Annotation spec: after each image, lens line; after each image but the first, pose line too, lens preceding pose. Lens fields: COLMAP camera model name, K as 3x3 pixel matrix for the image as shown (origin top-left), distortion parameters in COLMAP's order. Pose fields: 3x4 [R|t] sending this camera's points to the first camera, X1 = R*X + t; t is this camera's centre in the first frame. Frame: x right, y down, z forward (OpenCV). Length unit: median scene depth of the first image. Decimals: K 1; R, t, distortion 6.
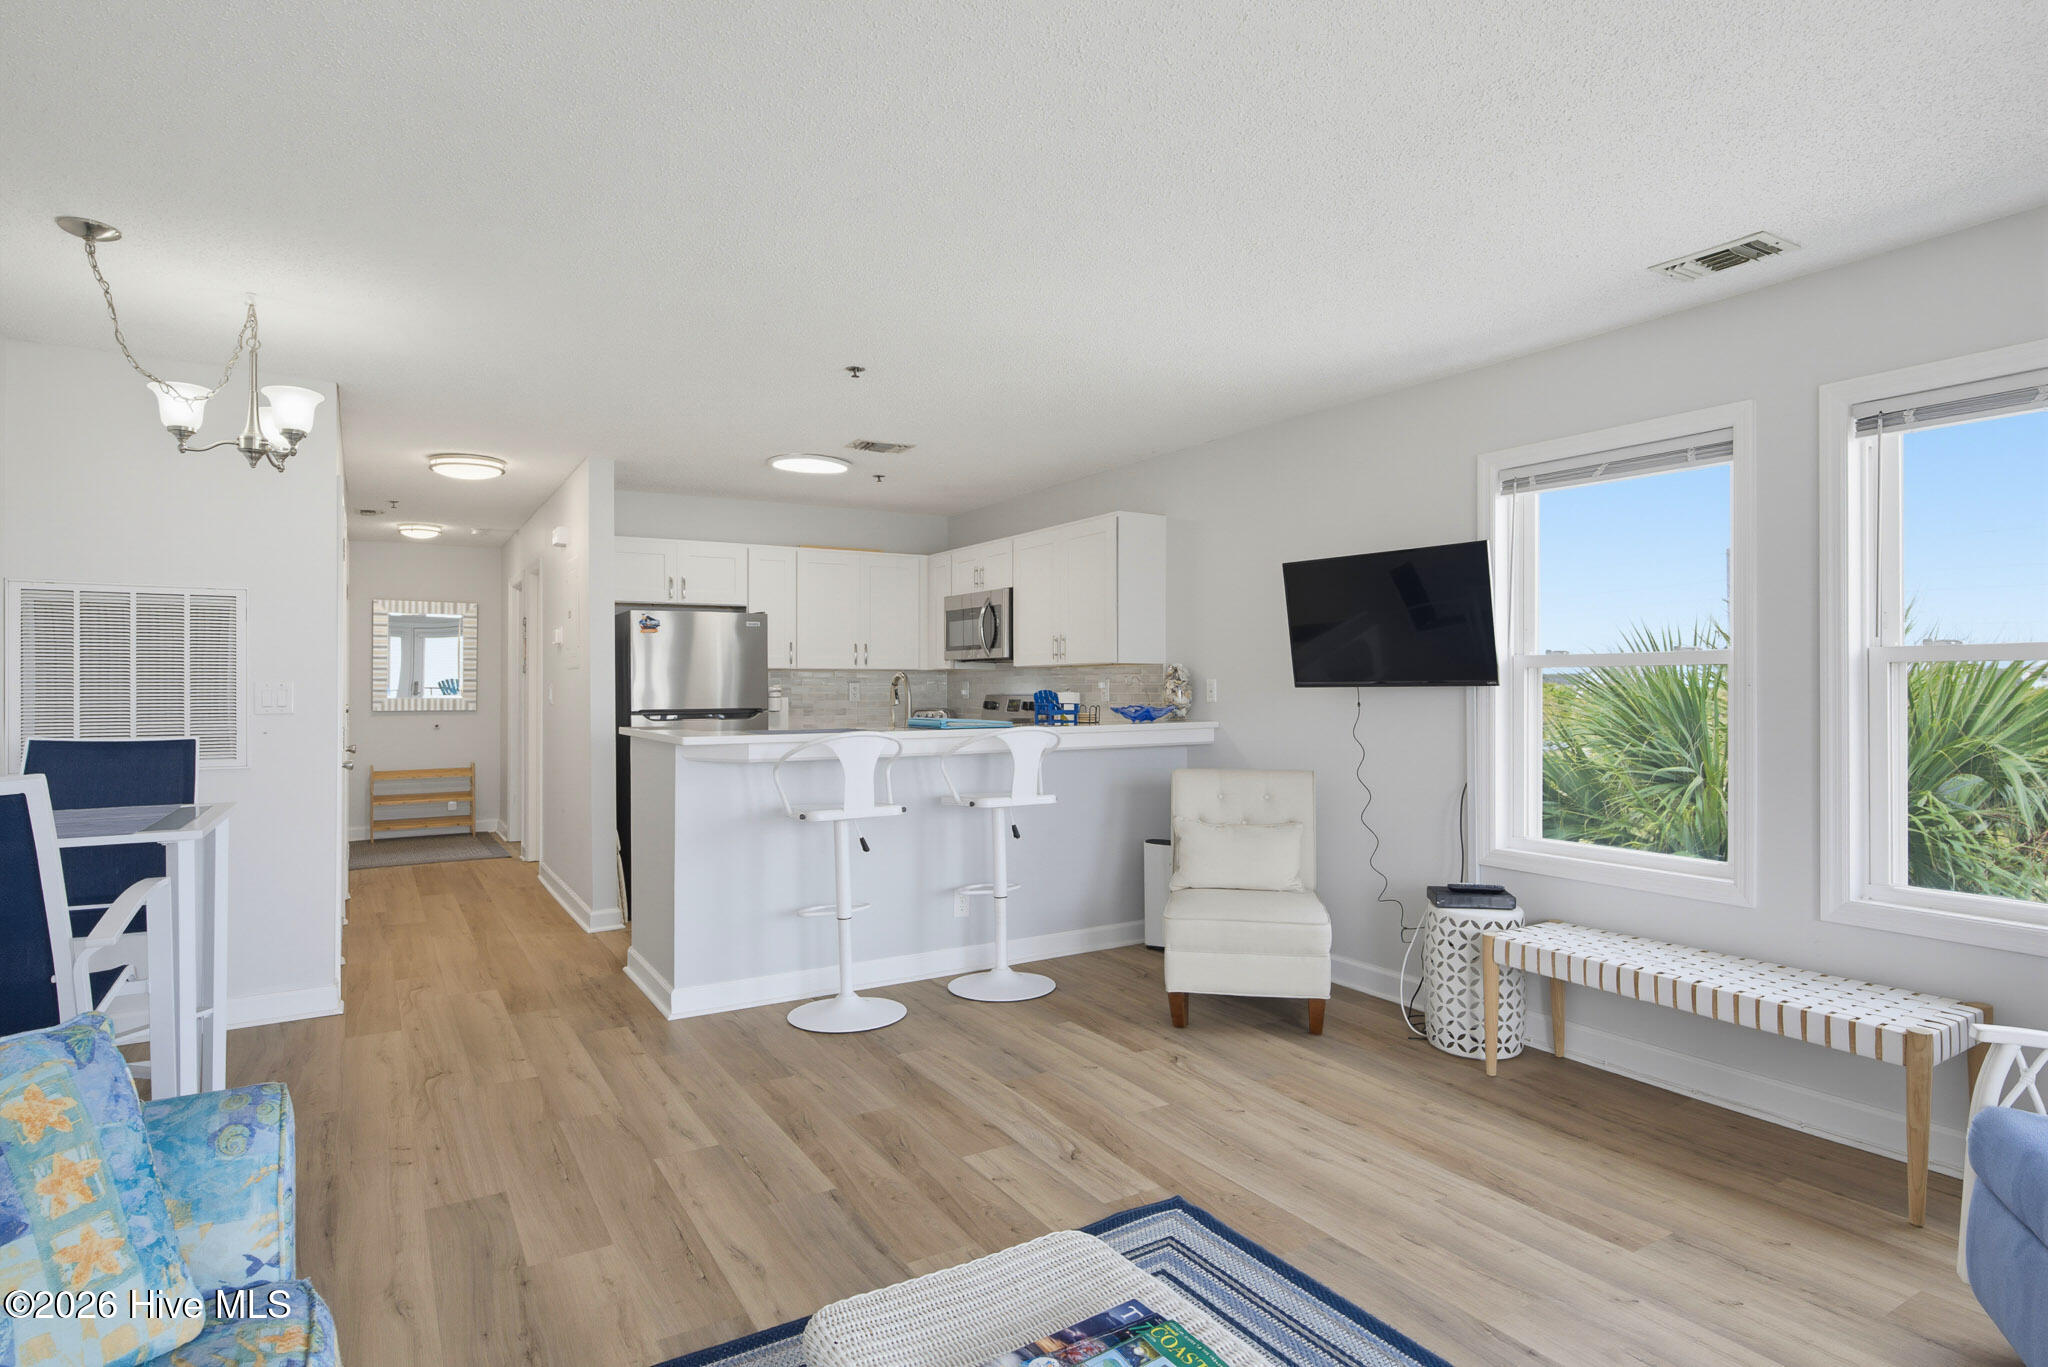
lens RADIAL K [[1094.1, 0, 1028.6], [0, 1094.1, 687.8], [0, 0, 1]] dist [-0.011427, 0.011913]
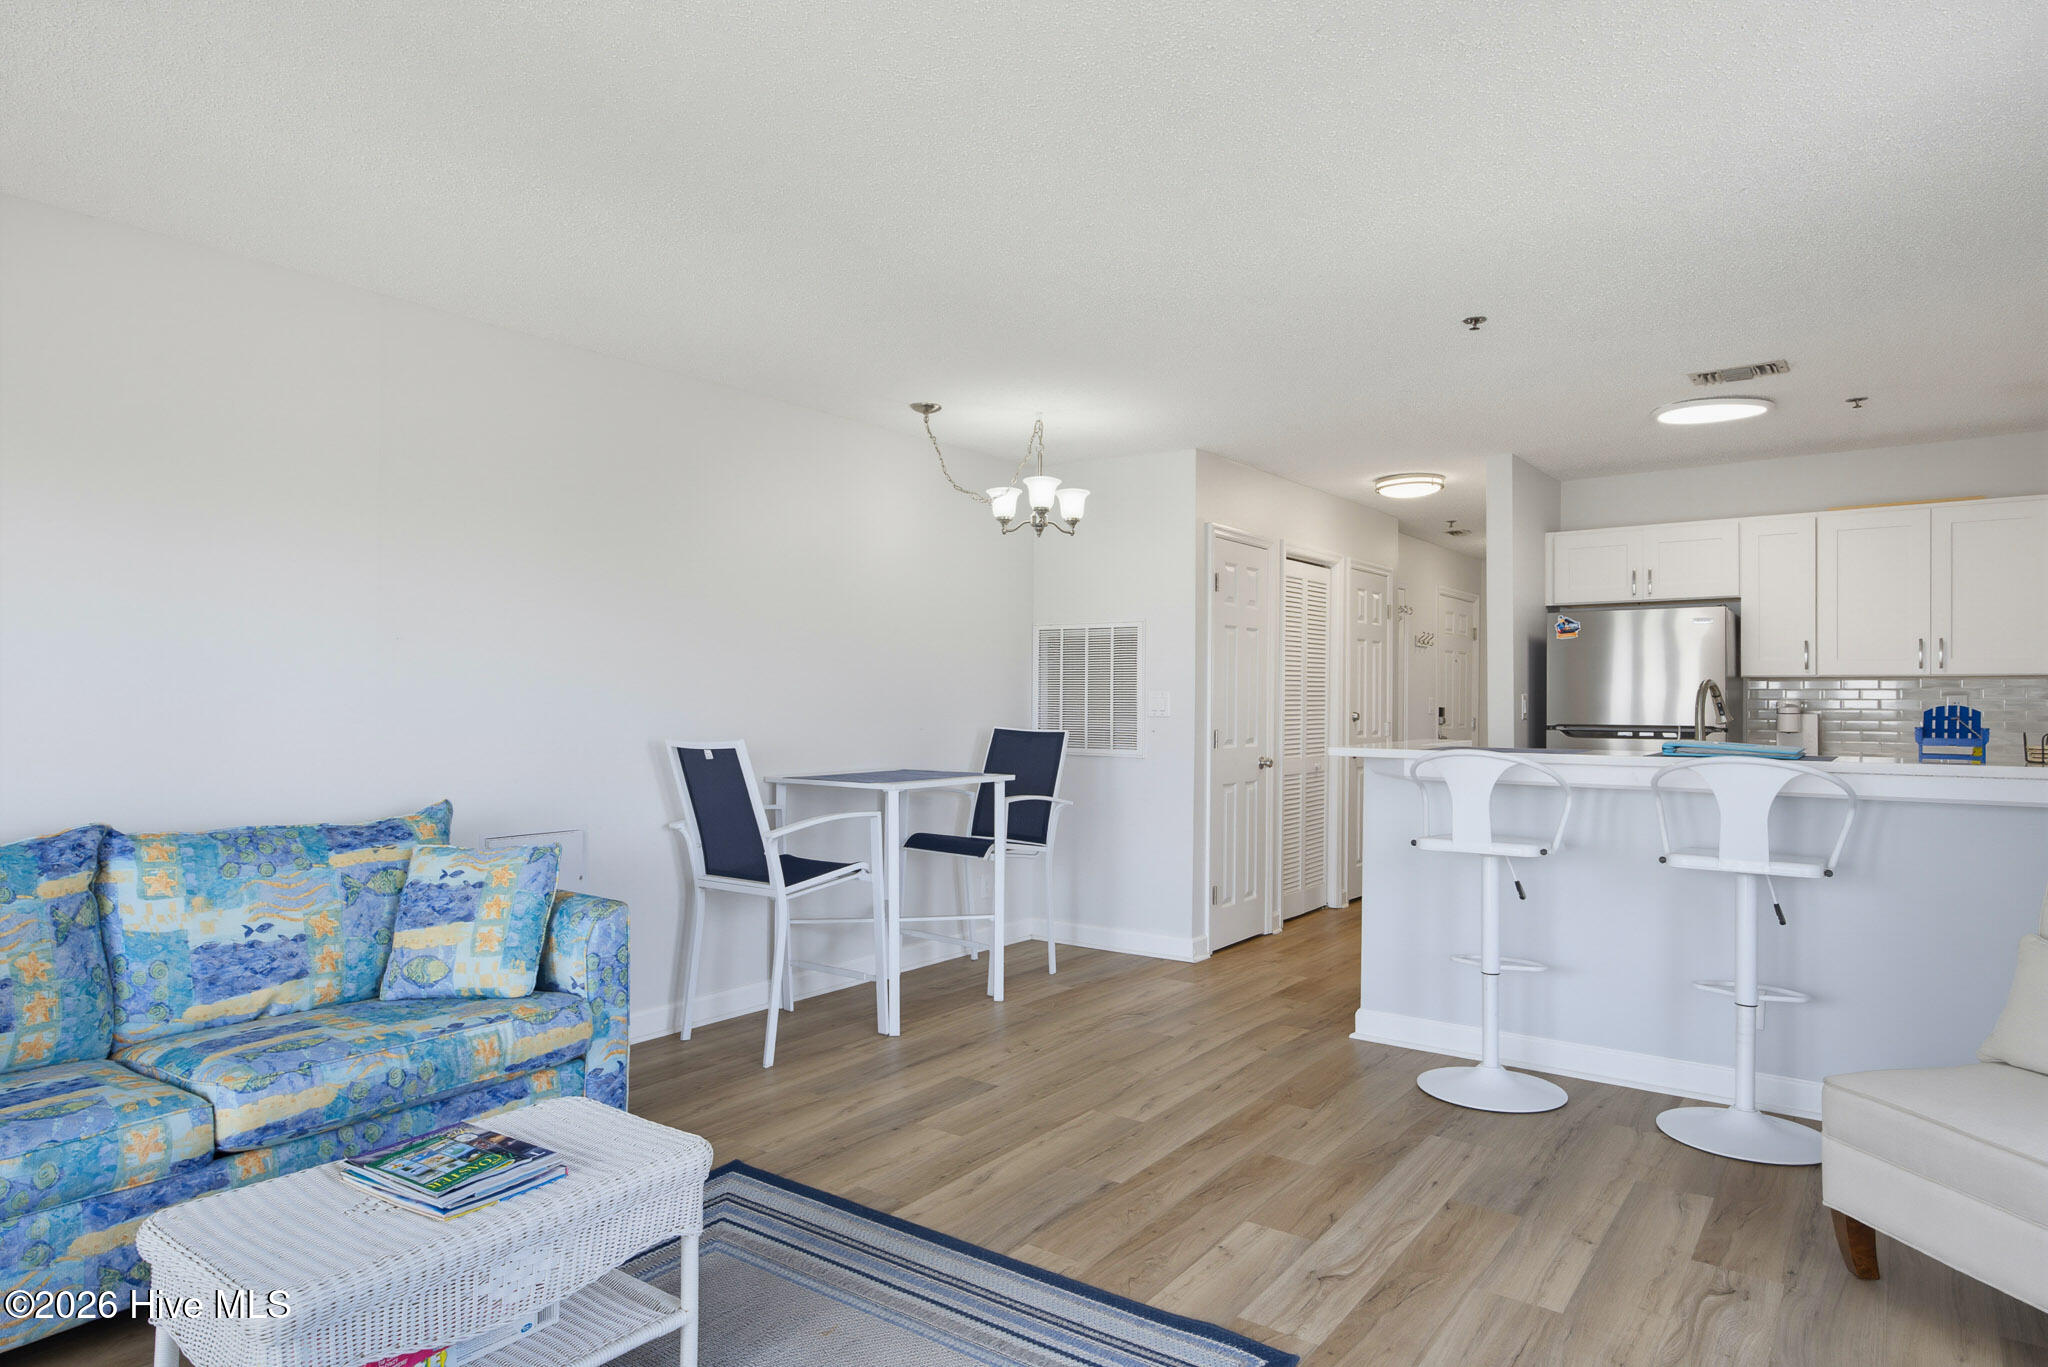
lens RADIAL K [[1194.0, 0, 1032.8], [0, 1194.0, 688.9], [0, 0, 1]] dist [-0.003154, 0.001023]
pose [[0.375807, -0.002730, -0.926694, 0.520286], [-0.008623, 0.999942, -0.006442, 0.001677], [0.926658, 0.010412, 0.375762, 0.311949]]
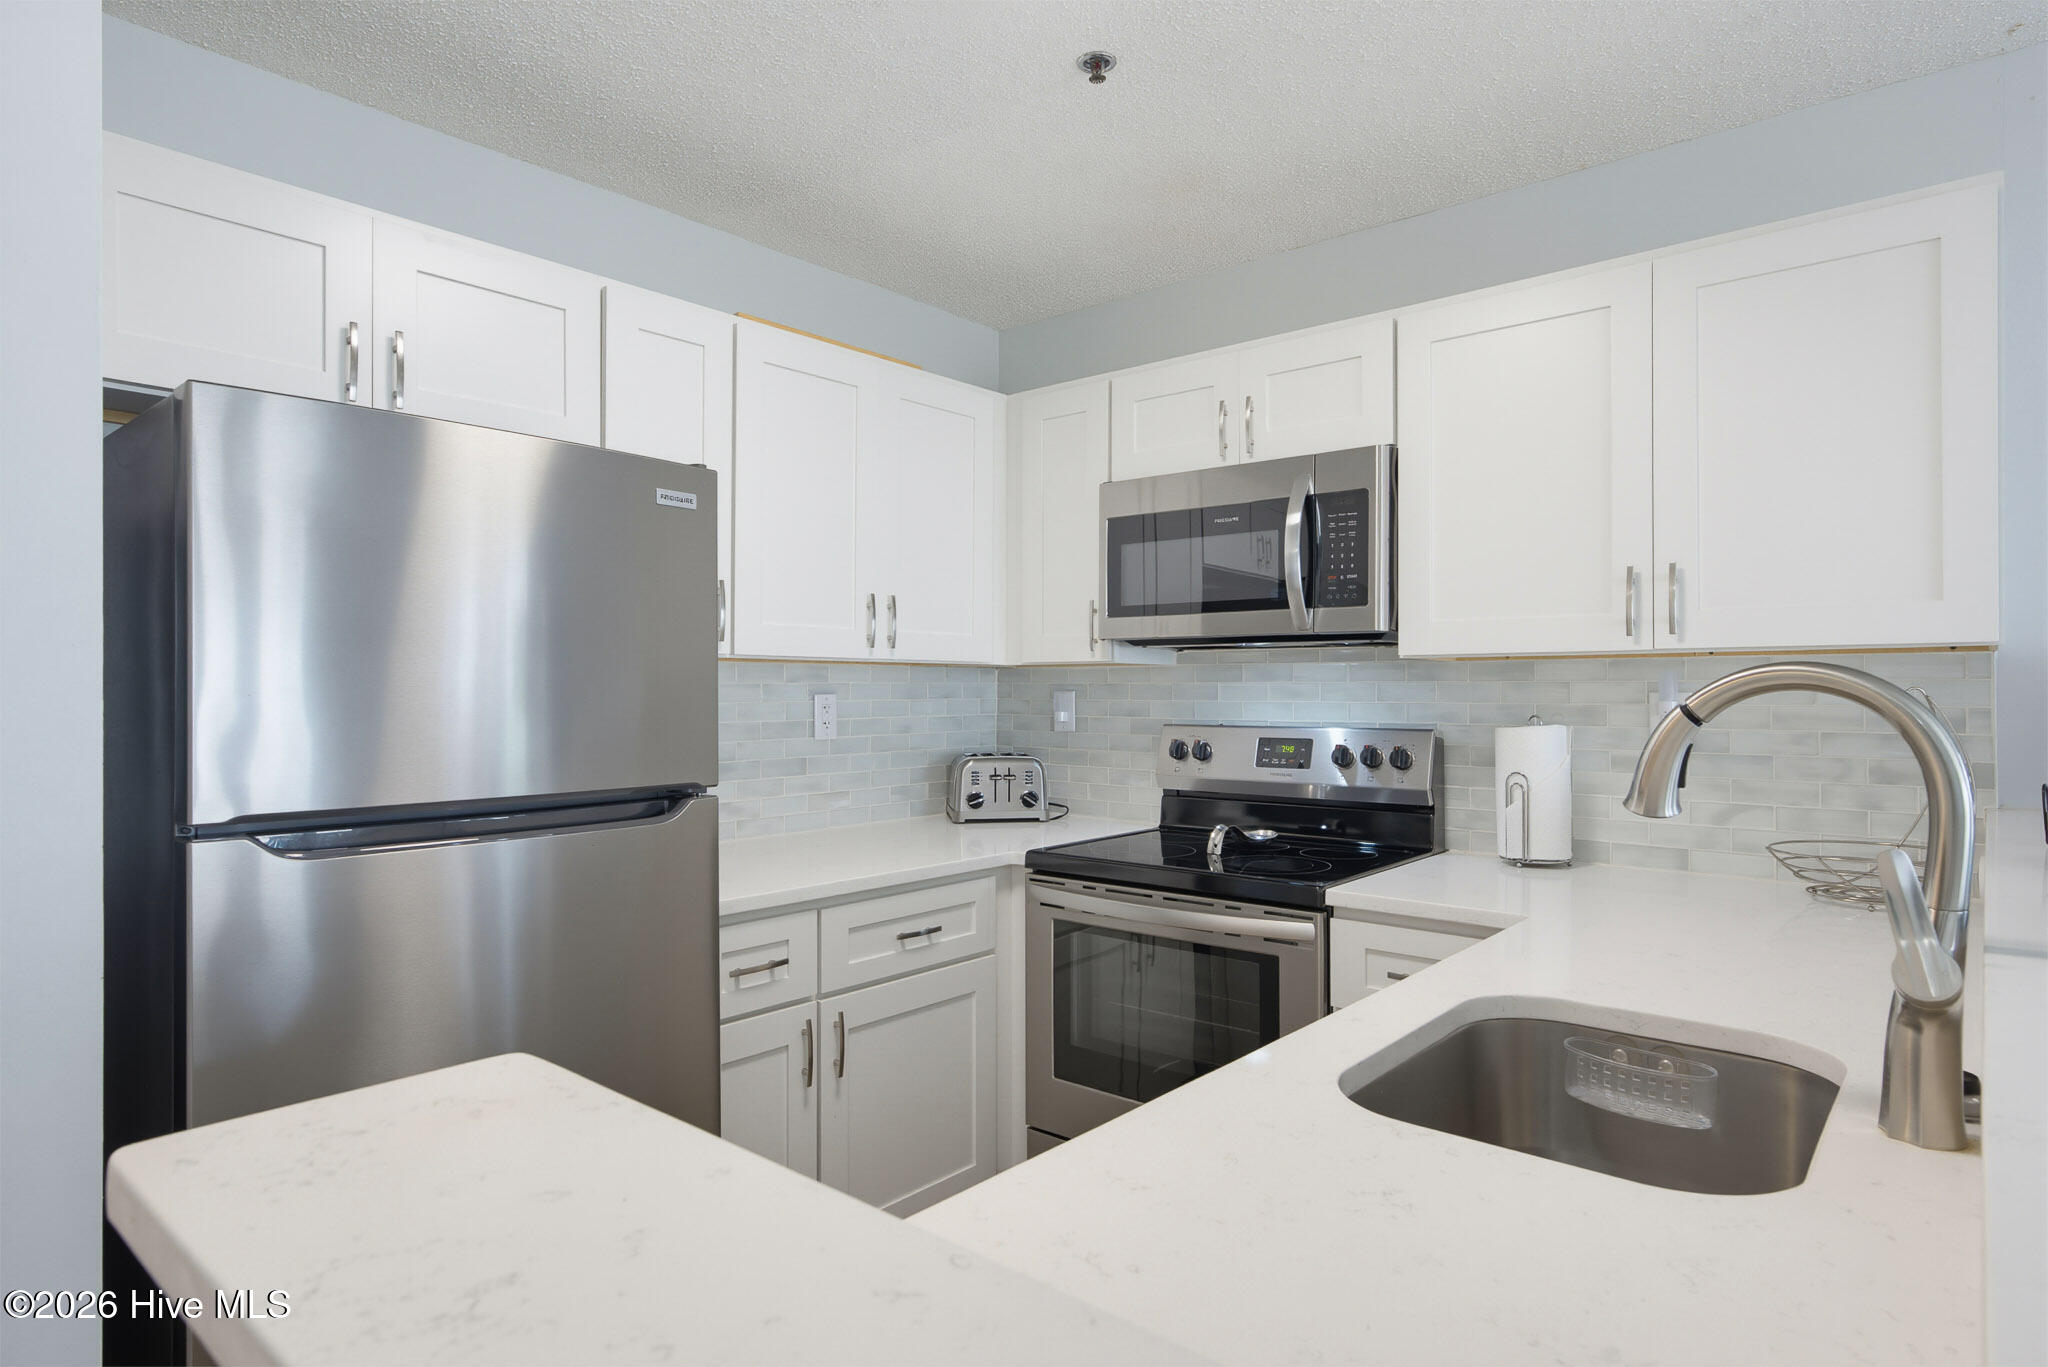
lens RADIAL K [[1138.1, 0, 1030.9], [0, 1138.1, 685.7], [0, 0, 1]] dist [0.001215, 0.000918]
pose [[0.950392, 0.005775, 0.311002, -0.362168], [-0.004175, 0.999974, -0.005811, -0.009356], [-0.311027, 0.004224, 0.950392, 0.954883]]
